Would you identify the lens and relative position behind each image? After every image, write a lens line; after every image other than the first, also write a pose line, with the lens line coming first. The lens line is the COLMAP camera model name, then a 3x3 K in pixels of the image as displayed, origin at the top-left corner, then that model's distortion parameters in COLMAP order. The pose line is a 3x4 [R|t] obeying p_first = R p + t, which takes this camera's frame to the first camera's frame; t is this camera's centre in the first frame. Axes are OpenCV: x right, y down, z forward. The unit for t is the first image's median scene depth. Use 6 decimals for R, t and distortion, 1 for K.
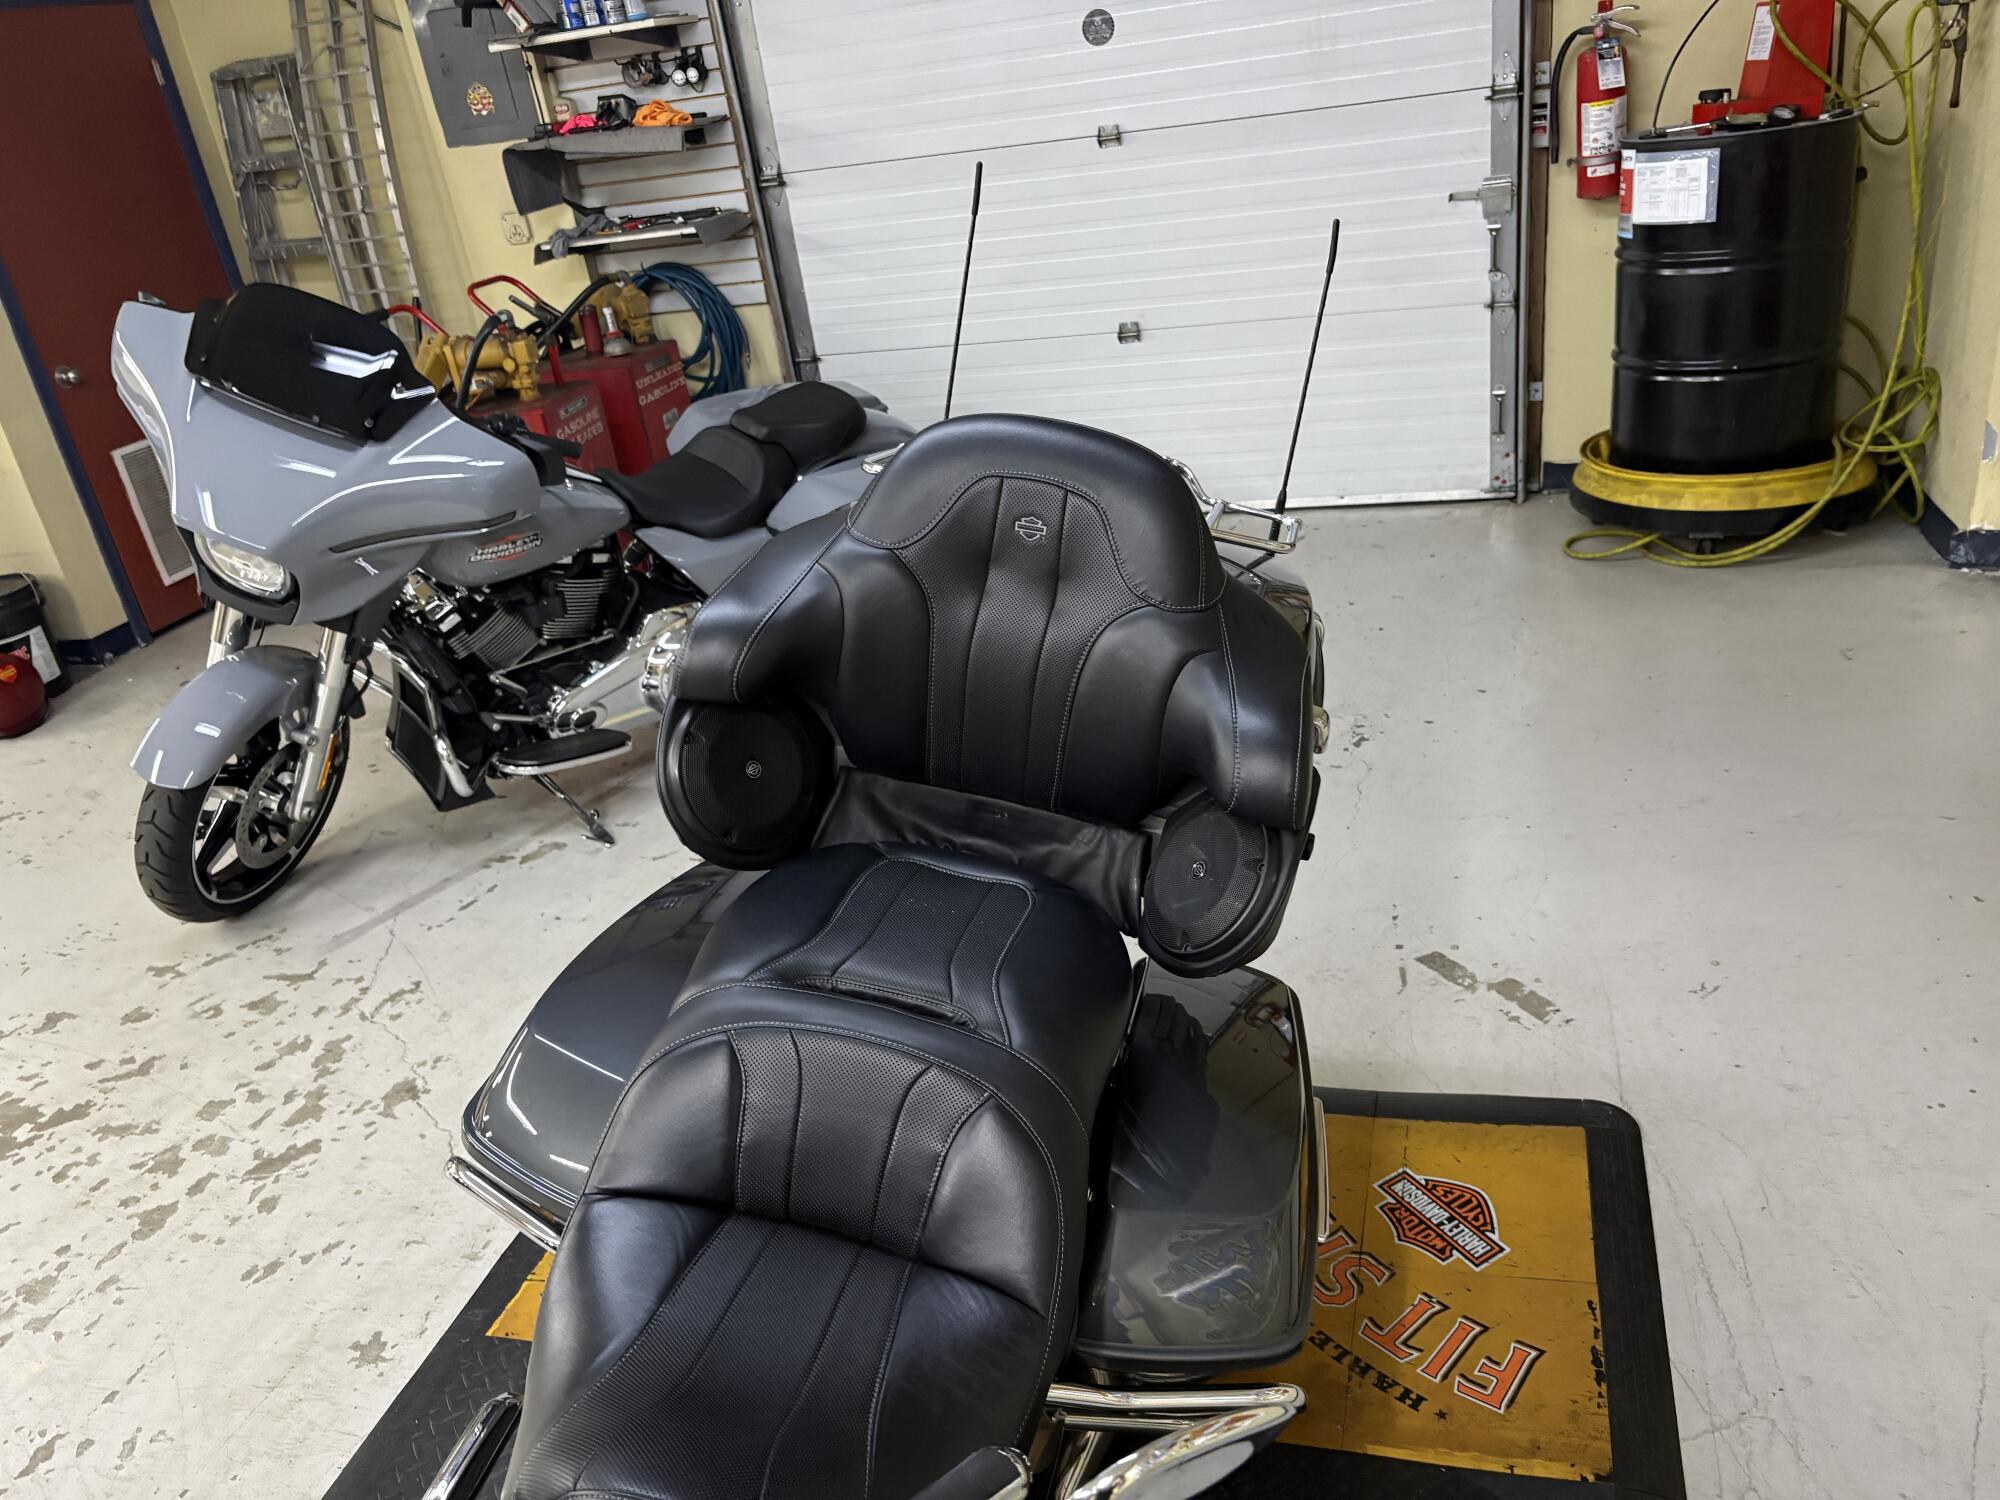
lens RADIAL K [[1522.4, 0, 1000.0], [0, 1522.4, 750.0], [0, 0, 1]] dist [0.034816, 0.000143]
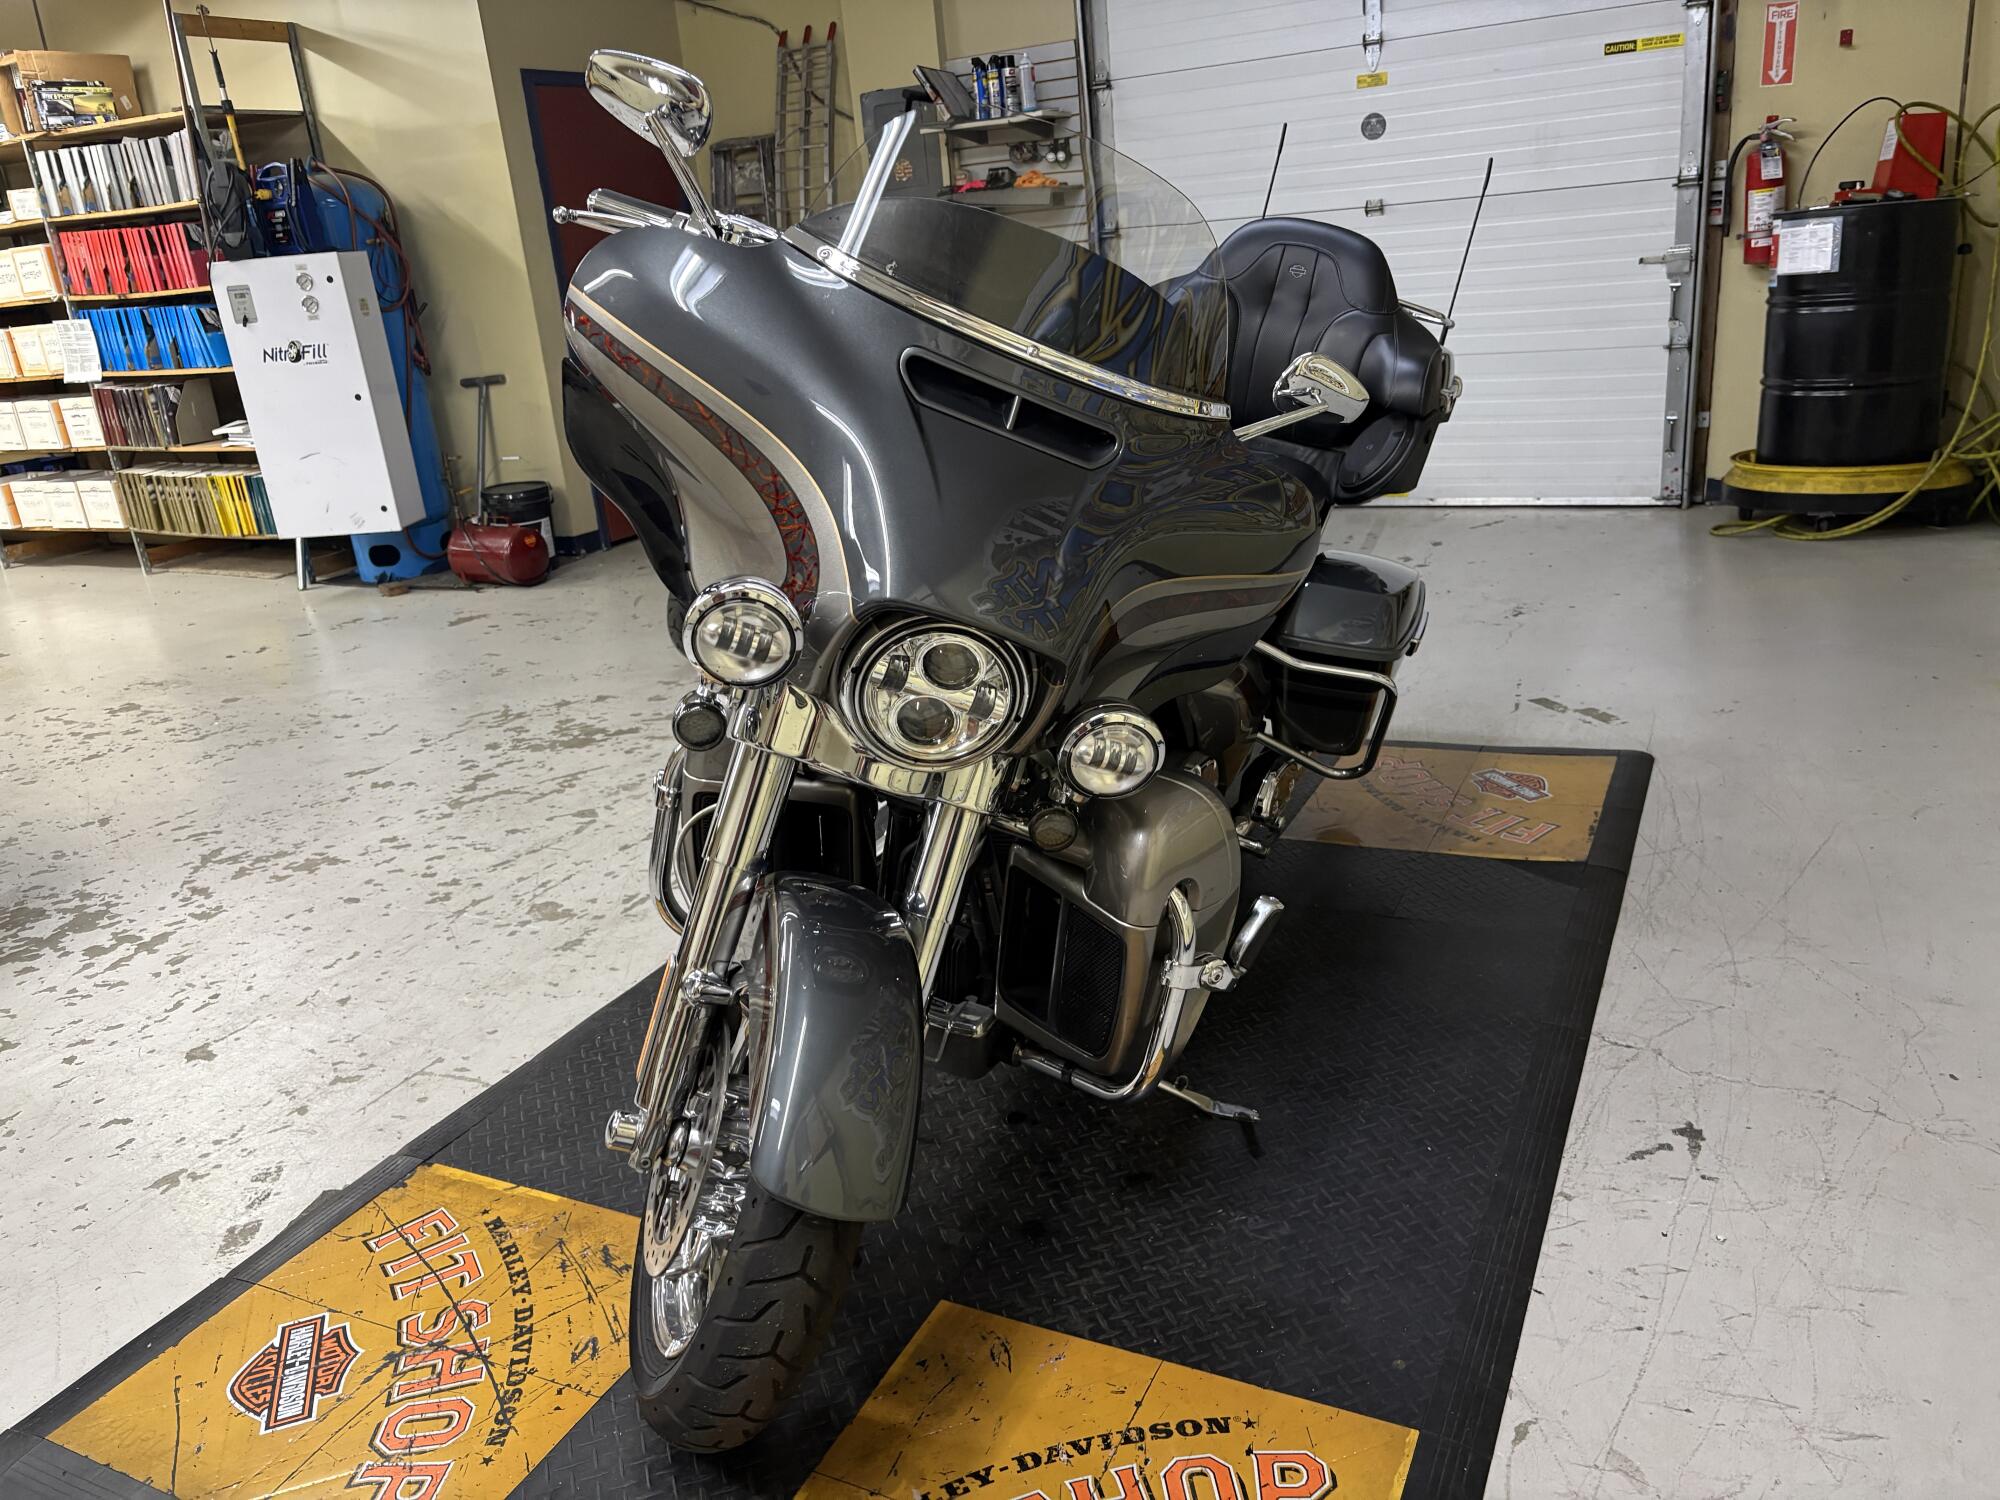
lens RADIAL K [[1513.5, 0, 1000.0], [0, 1513.5, 750.0], [0, 0, 1]] dist [0.054360, -0.034524]
pose [[0.983342, 0.103917, -0.149133, -0.000437], [-0.118273, 0.988817, -0.090845, 0.228457], [0.138025, 0.106970, 0.984635, -0.299159]]
